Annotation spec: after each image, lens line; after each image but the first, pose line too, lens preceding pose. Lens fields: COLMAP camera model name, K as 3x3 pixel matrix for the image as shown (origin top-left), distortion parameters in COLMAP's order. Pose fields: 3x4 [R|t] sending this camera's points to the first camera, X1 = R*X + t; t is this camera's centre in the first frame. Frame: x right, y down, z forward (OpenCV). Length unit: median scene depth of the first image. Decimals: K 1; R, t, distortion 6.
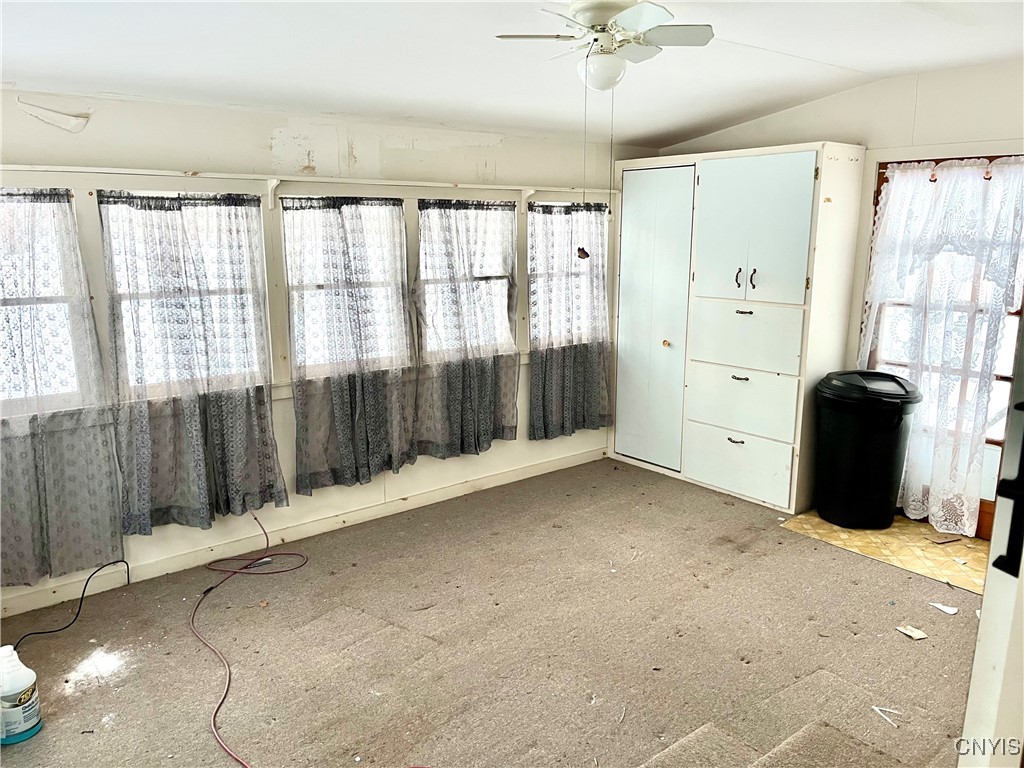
lens RADIAL K [[766.1, 0, 512.0], [0, 766.1, 384.0], [0, 0, 1]] dist [0.001495, -0.003439]
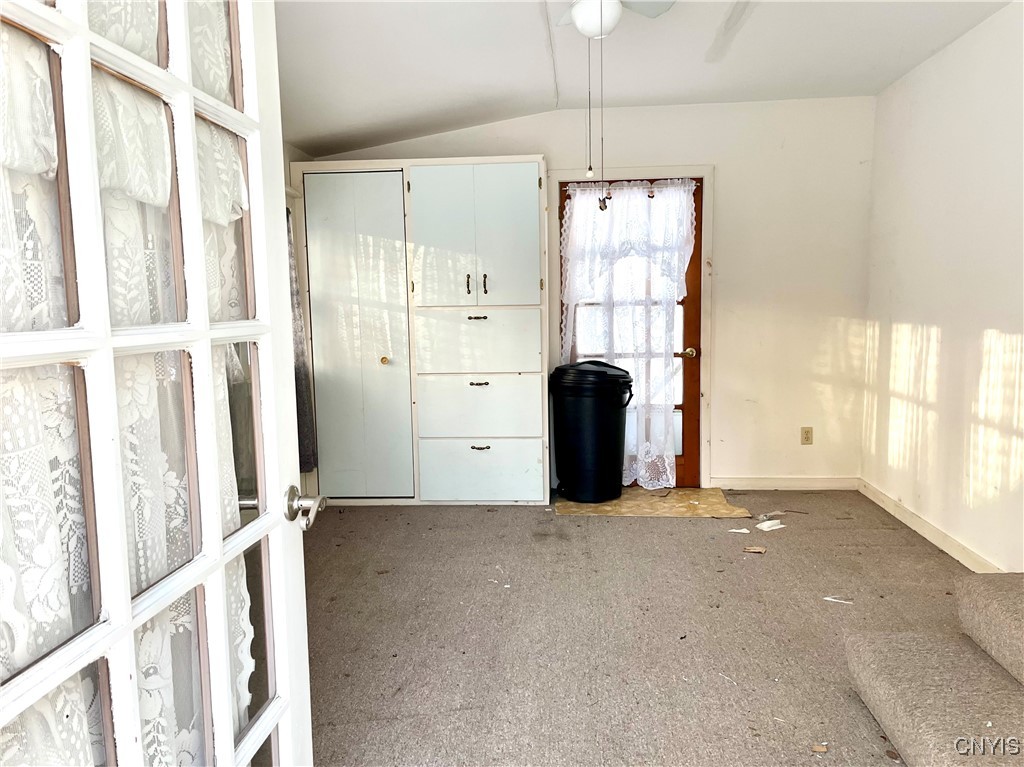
lens RADIAL K [[776.2, 0, 523.9], [0, 776.2, 386.6], [0, 0, 1]] dist [0.074912, -0.099599]
pose [[0.683503, -0.091801, 0.724152, -0.426514], [0.160215, 0.986736, -0.026133, 0.033824], [-0.712148, 0.133882, 0.689145, 0.277982]]
